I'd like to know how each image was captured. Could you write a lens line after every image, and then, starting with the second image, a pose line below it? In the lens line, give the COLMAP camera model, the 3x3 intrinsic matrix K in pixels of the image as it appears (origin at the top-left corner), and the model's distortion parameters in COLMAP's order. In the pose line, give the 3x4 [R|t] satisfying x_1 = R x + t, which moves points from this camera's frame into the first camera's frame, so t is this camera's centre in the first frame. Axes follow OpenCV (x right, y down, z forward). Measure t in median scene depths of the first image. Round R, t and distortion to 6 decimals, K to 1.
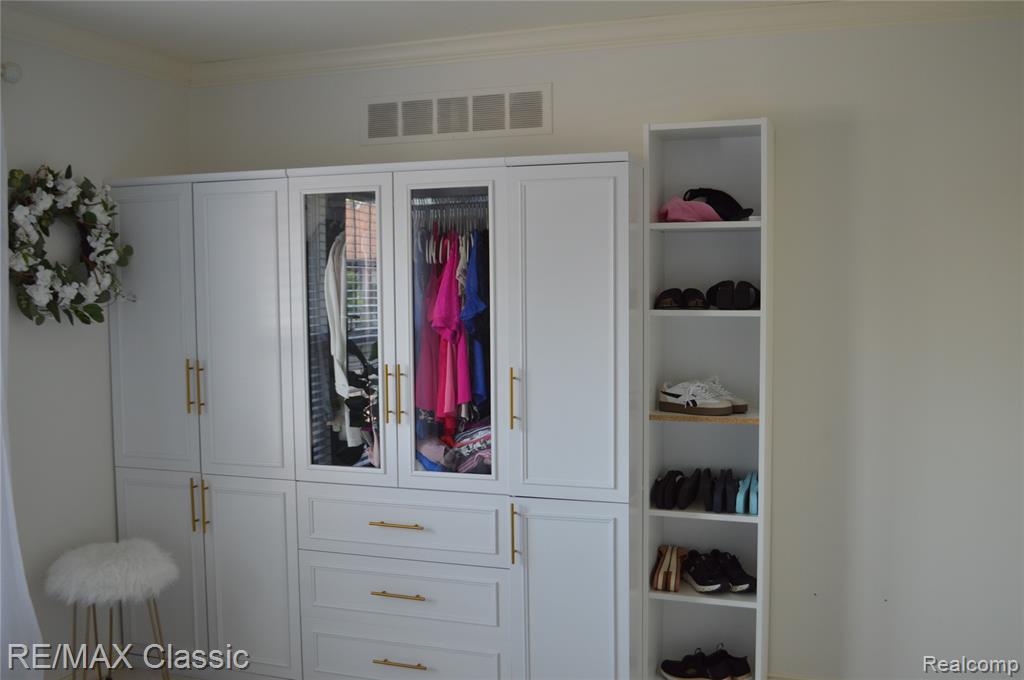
lens RADIAL K [[963.5, 0, 515.9], [0, 963.5, 339.9], [0, 0, 1]] dist [-0.066265, 0.000000]
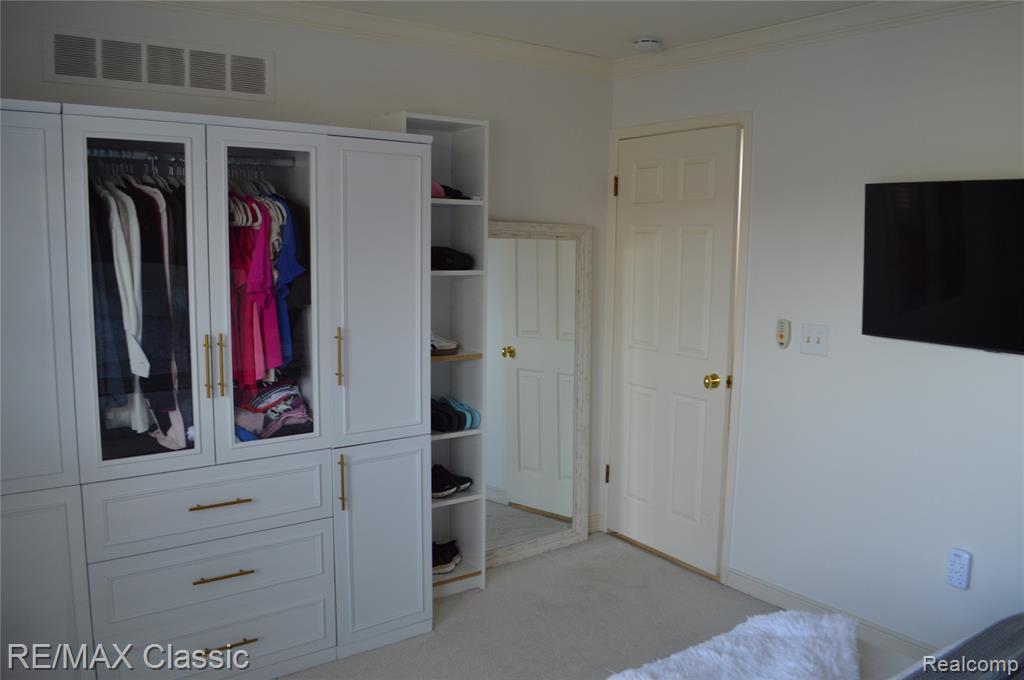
lens RADIAL K [[816.3, 0, 513.0], [0, 816.3, 337.3], [0, 0, 1]] dist [-0.088837, 0.012310]
pose [[0.569358, -0.079509, 0.818236, -0.581425], [0.035423, 0.996760, 0.072208, -0.016729], [-0.821326, -0.012128, 0.570330, 0.309513]]
